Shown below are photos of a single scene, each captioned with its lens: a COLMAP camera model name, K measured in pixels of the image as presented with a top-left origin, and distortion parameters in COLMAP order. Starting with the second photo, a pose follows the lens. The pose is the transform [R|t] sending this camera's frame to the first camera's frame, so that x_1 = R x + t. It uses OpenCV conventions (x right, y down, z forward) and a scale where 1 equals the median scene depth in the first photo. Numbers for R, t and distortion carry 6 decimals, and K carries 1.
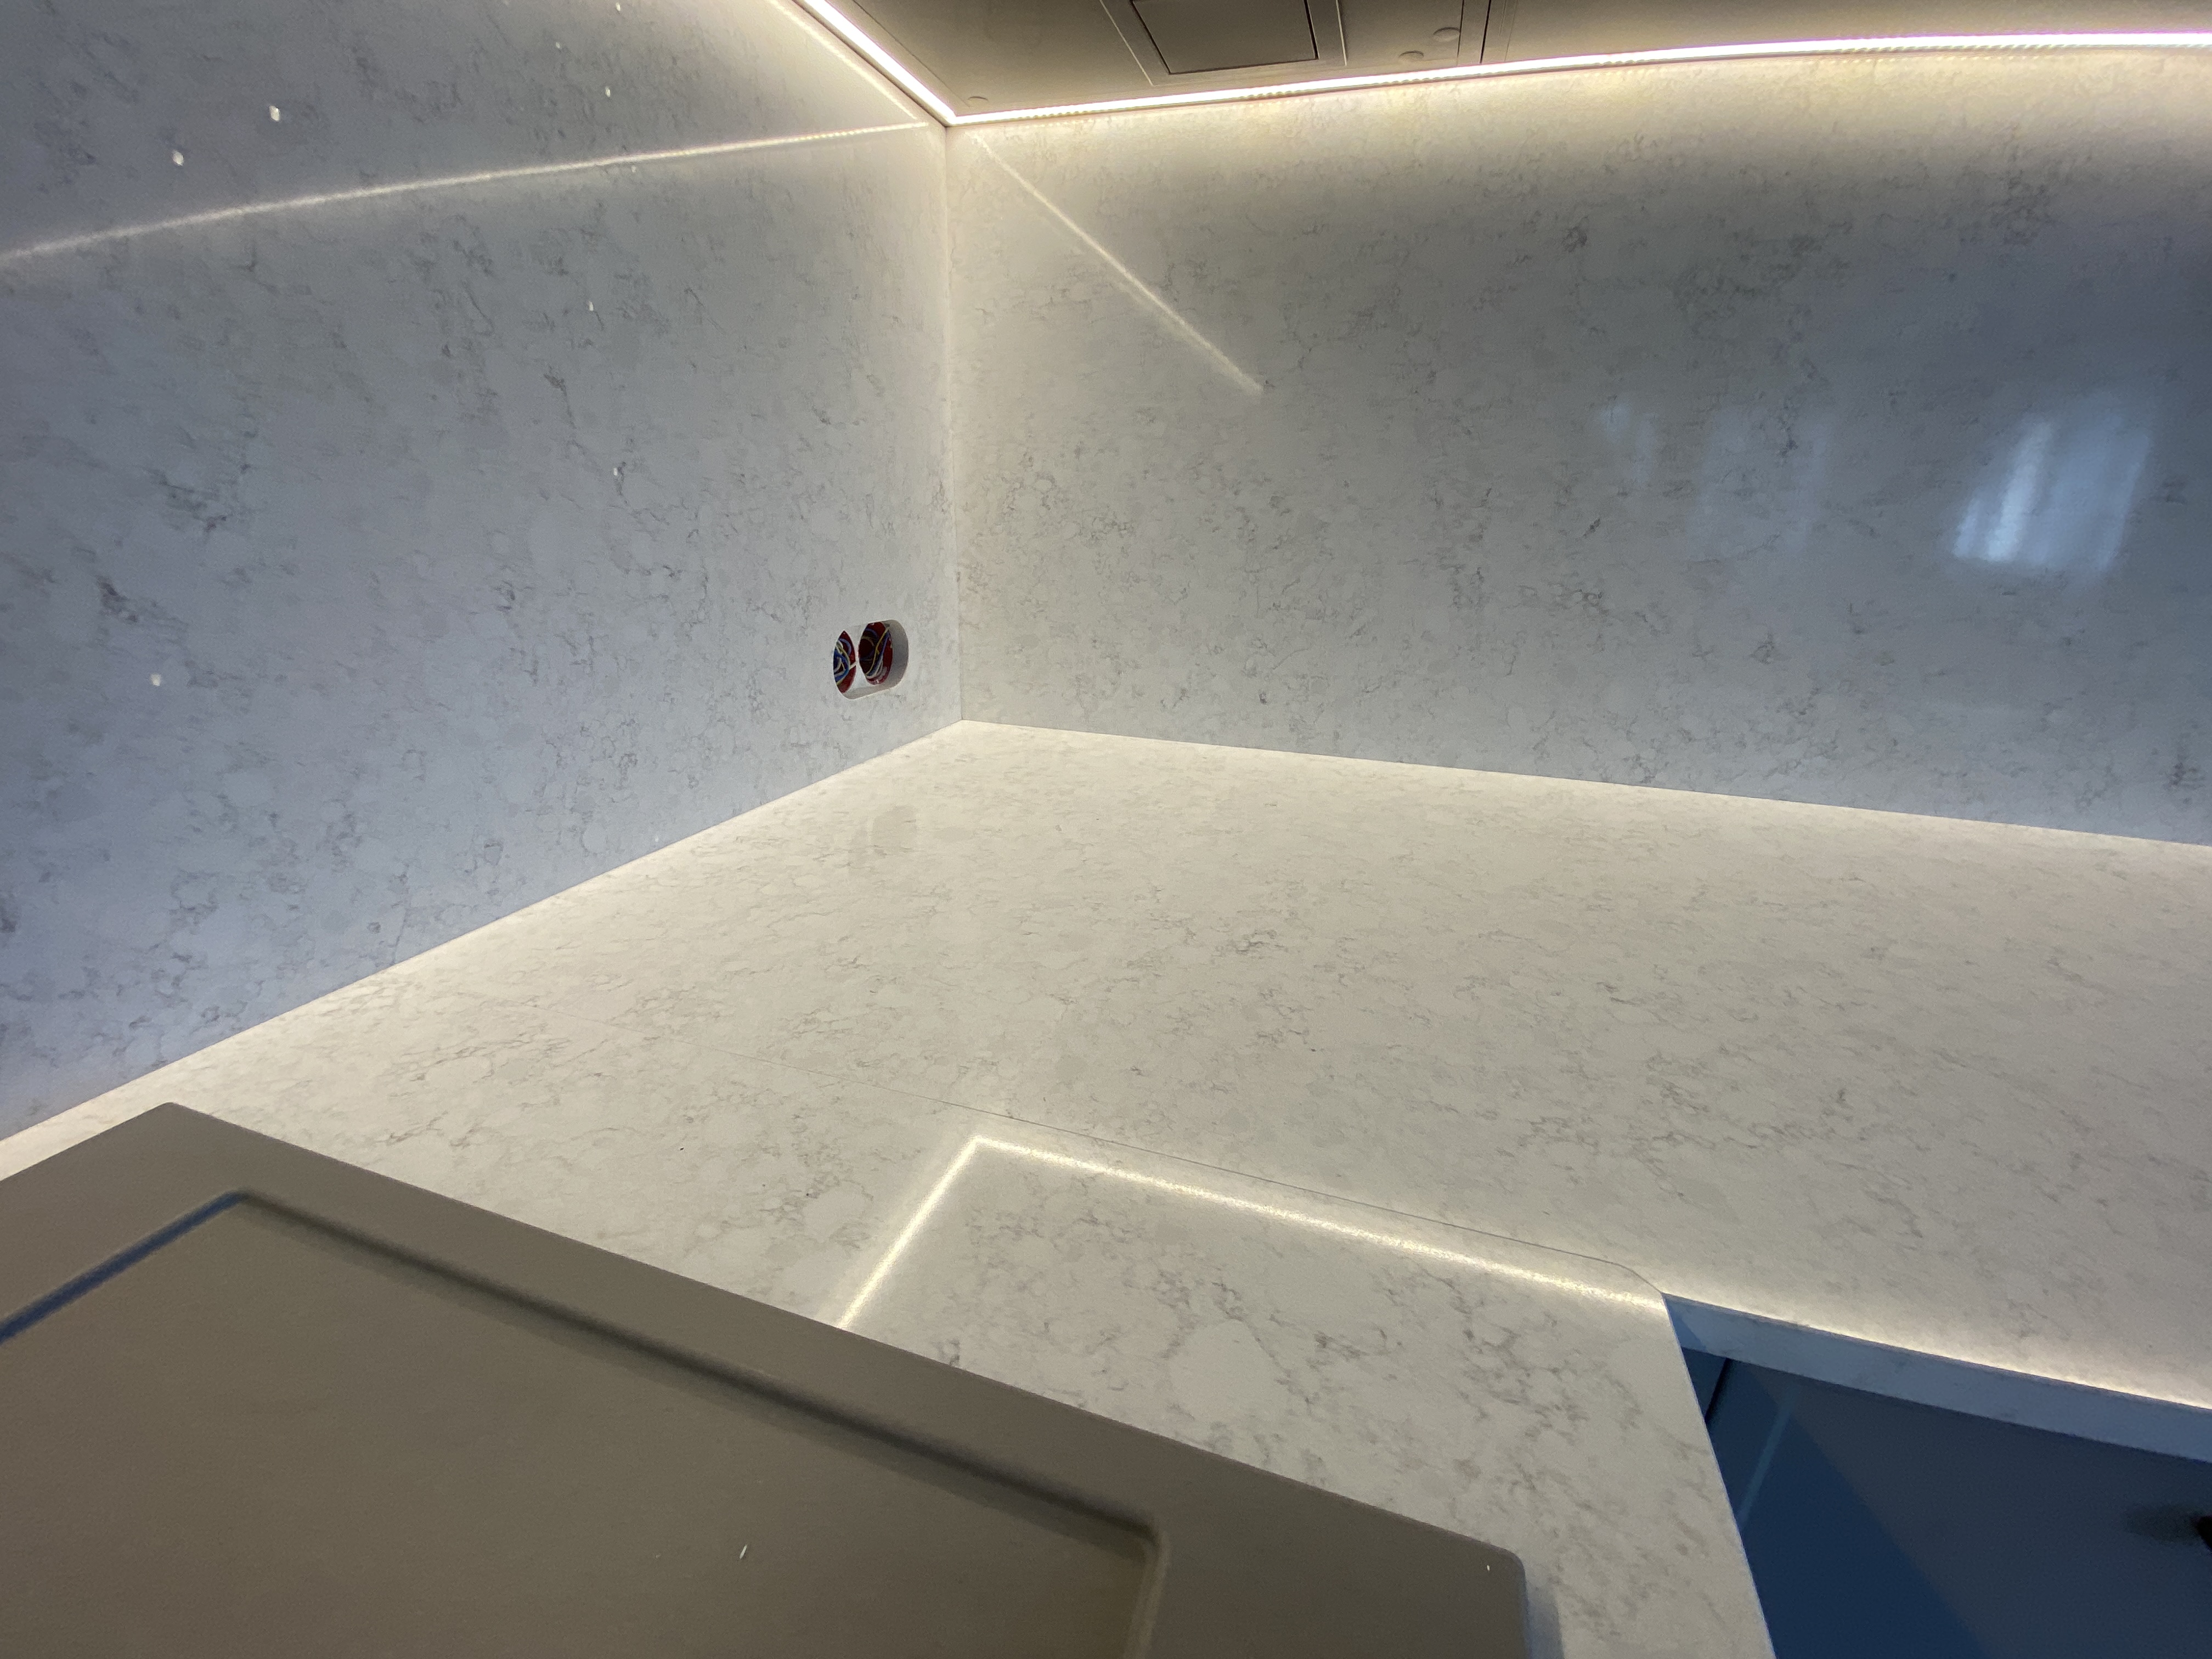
lens RADIAL K [[882.9, 0, 1106.0], [0, 882.9, 829.5], [0, 0, 1]] dist [0.041926, -0.031747]
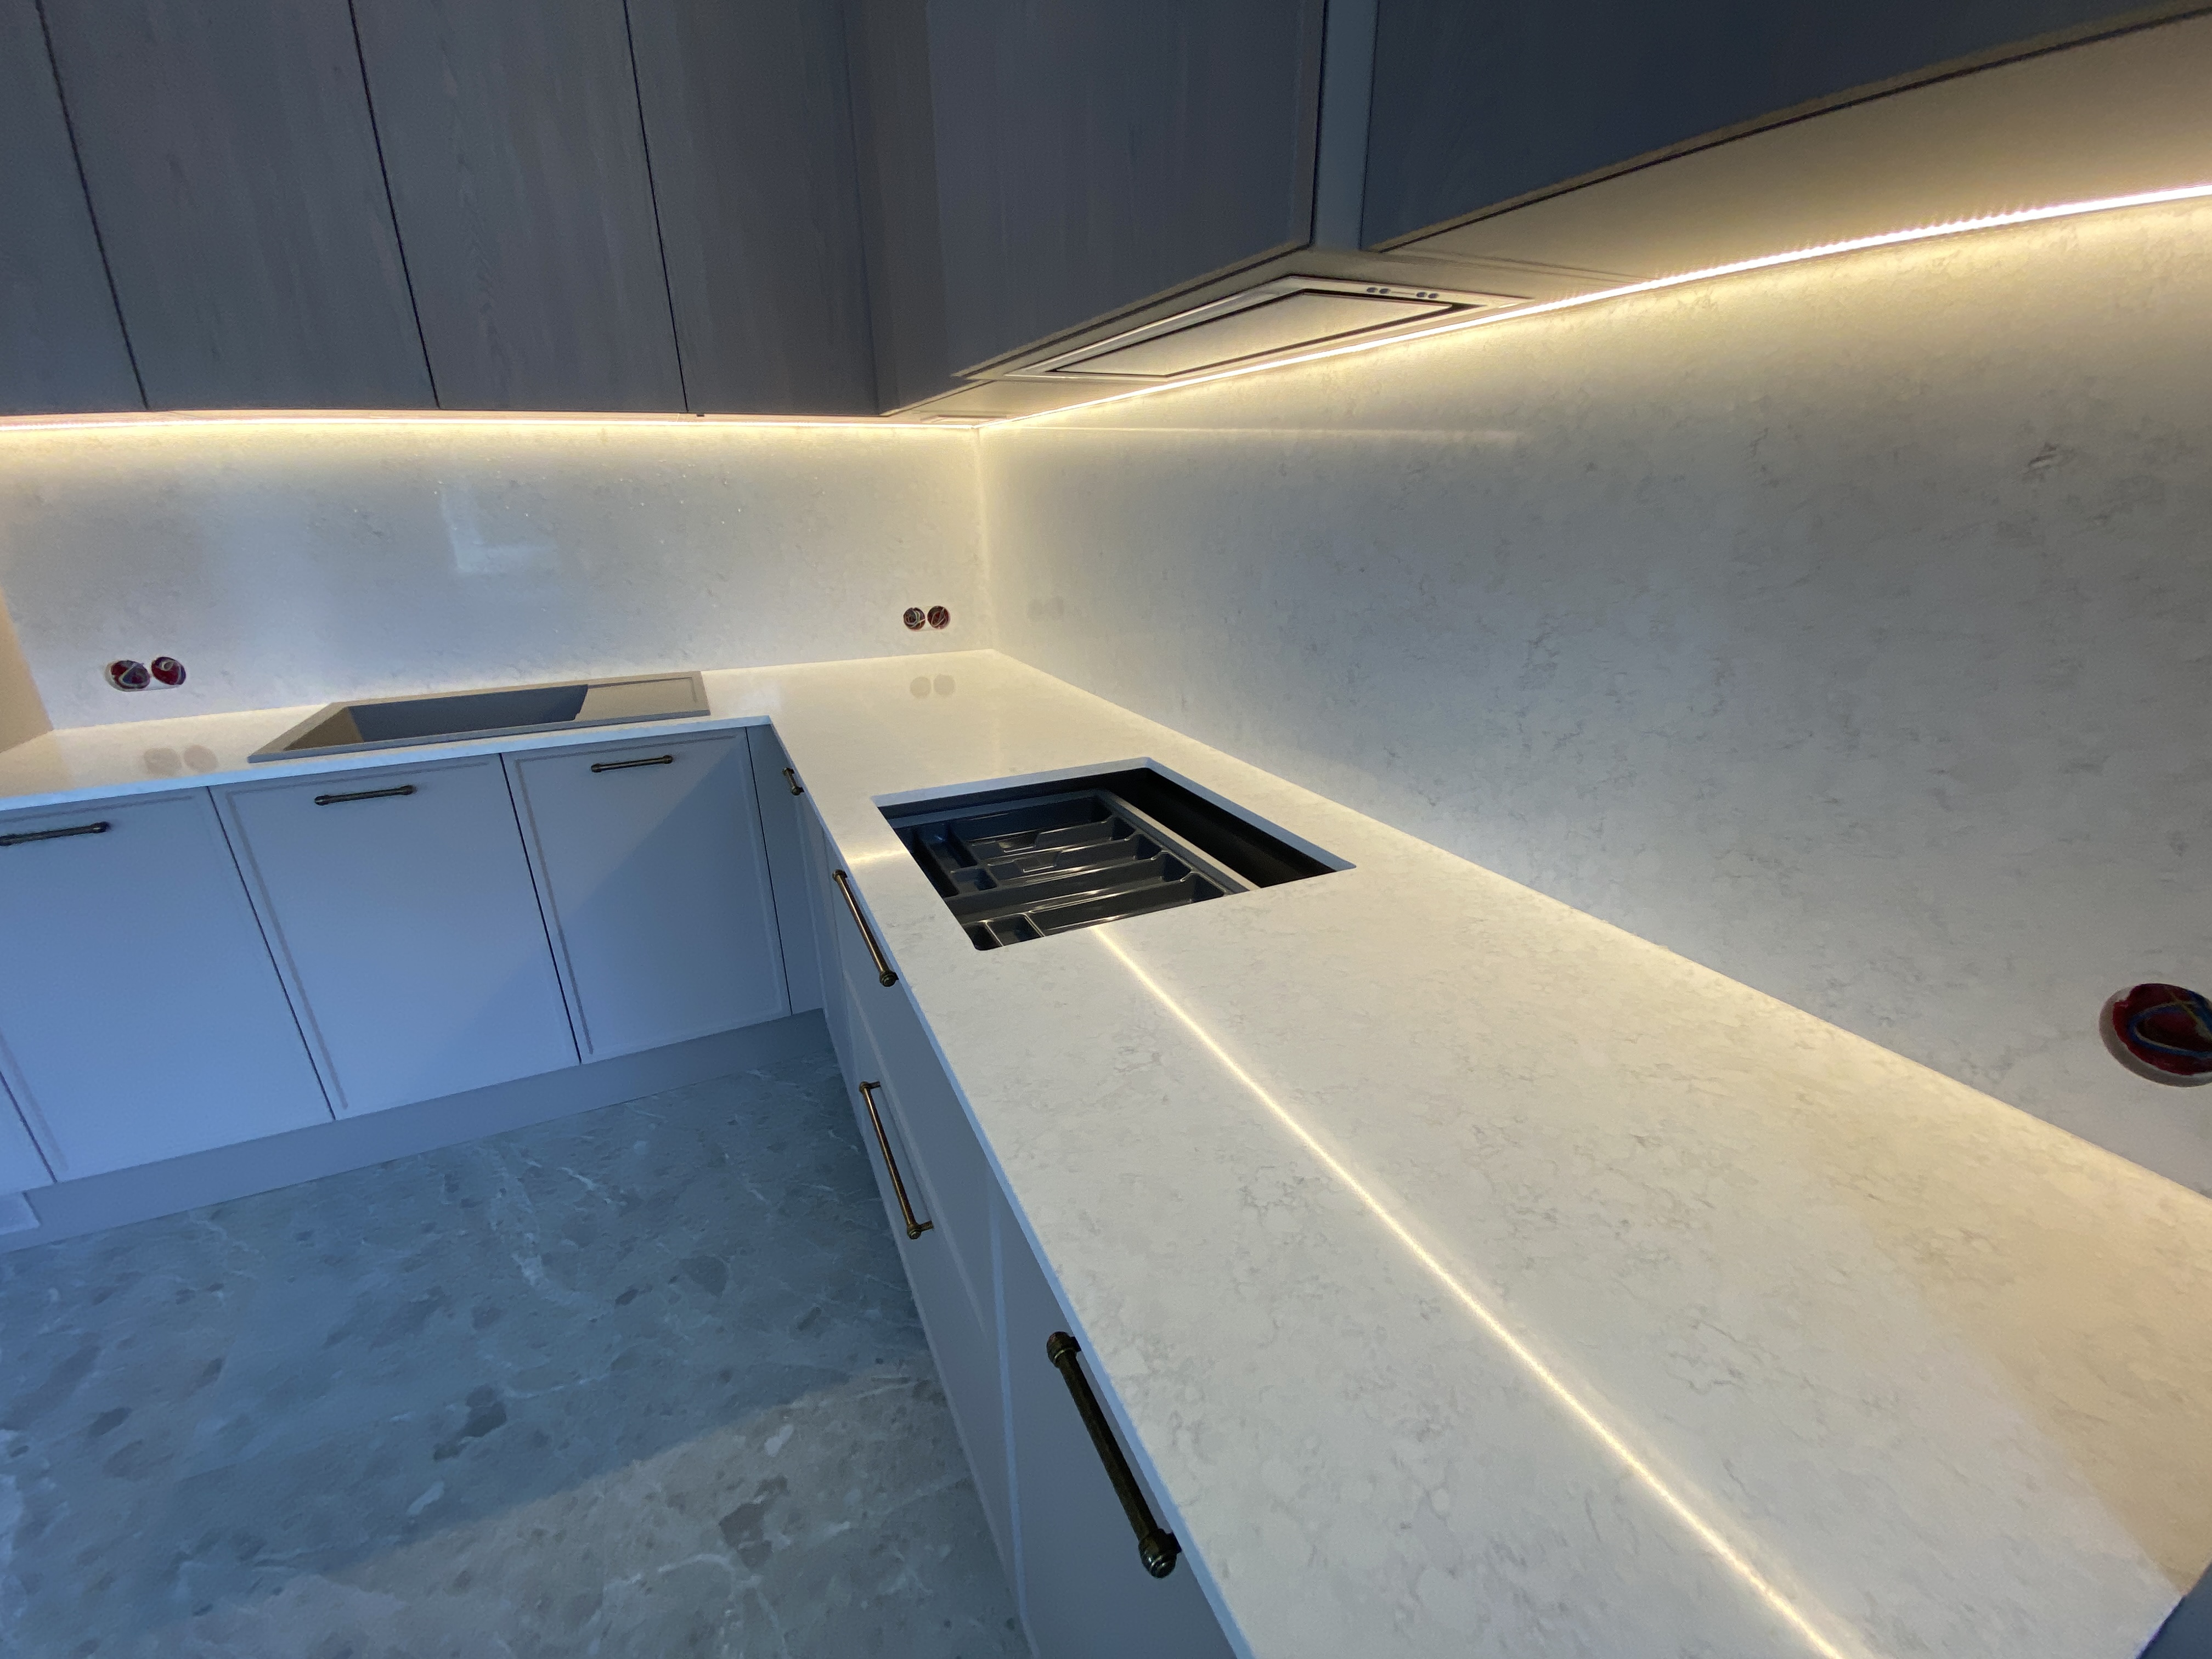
lens RADIAL K [[882.9, 0, 1106.0], [0, 882.9, 829.5], [0, 0, 1]] dist [0.041926, -0.031747]
pose [[0.690014, 0.226685, -0.687382, 2.456151], [-0.215255, 0.970990, 0.104134, 0.050951], [0.691046, 0.076108, 0.718792, -0.663477]]
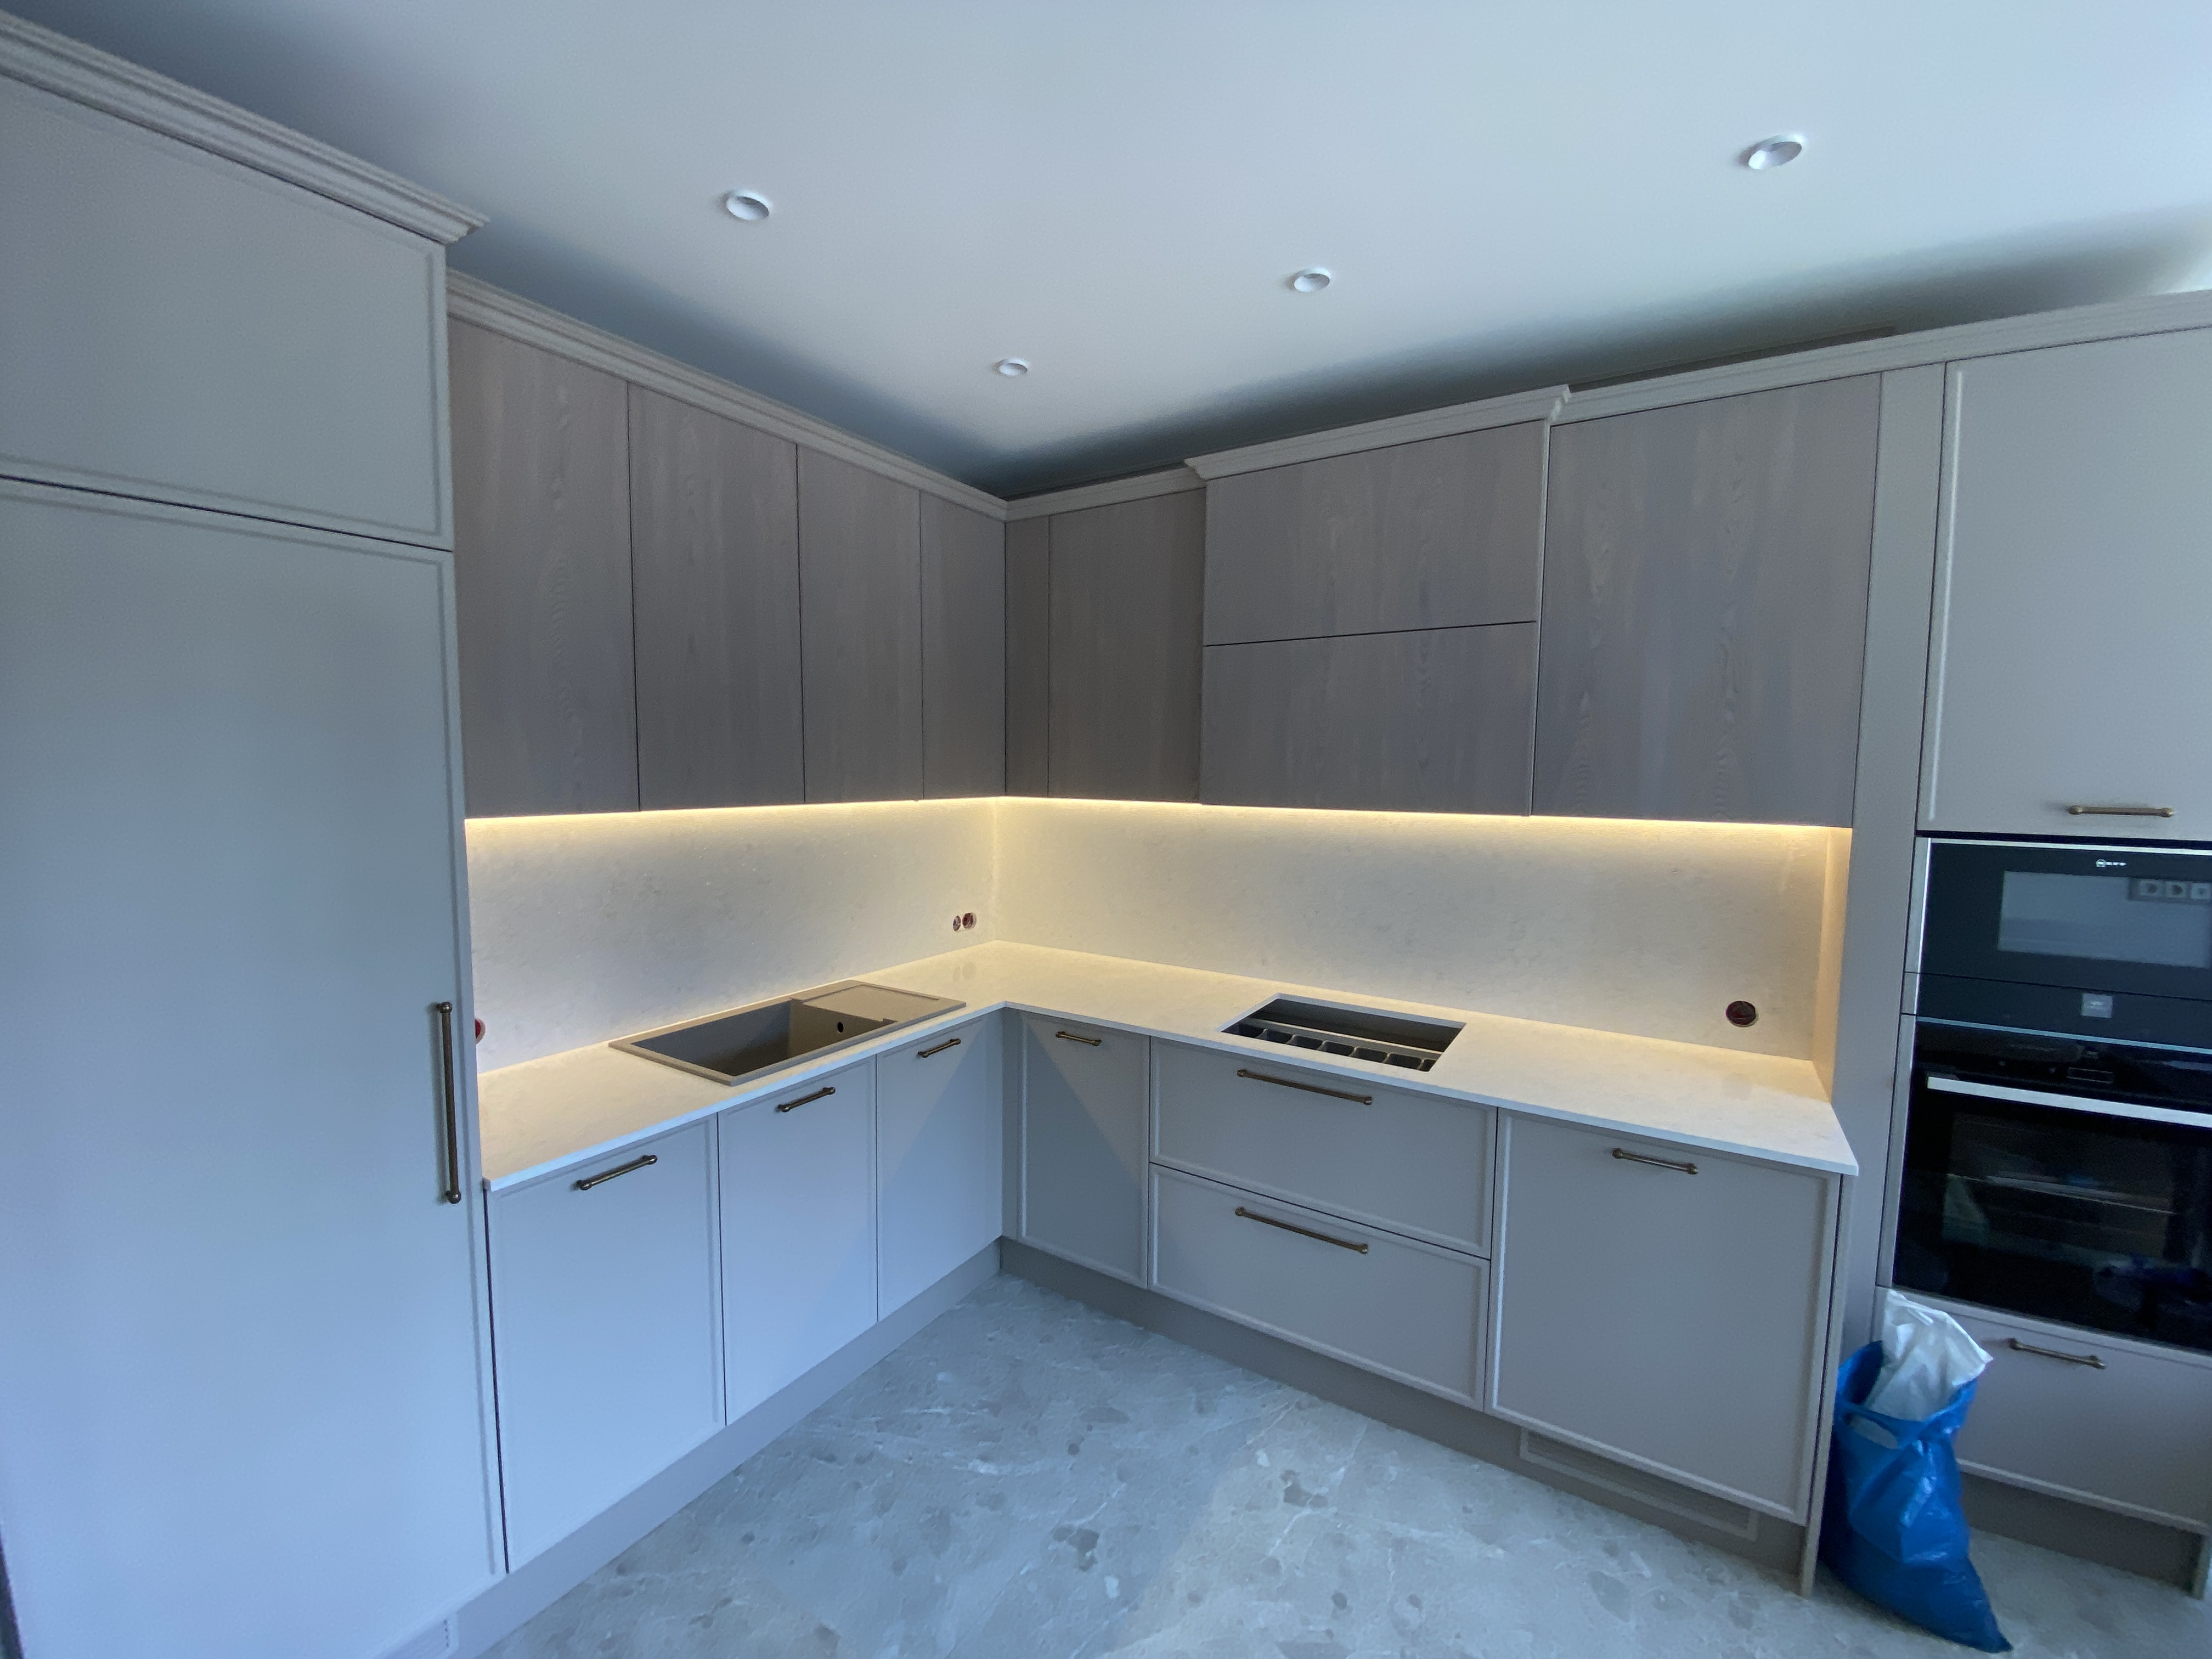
lens RADIAL K [[882.9, 0, 1106.0], [0, 882.9, 829.5], [0, 0, 1]] dist [0.041926, -0.031747]
pose [[0.970826, 0.005205, -0.239730, 1.346790], [-0.069004, 0.963537, -0.258524, 0.397361], [0.229643, 0.267524, 0.935786, -2.757126]]
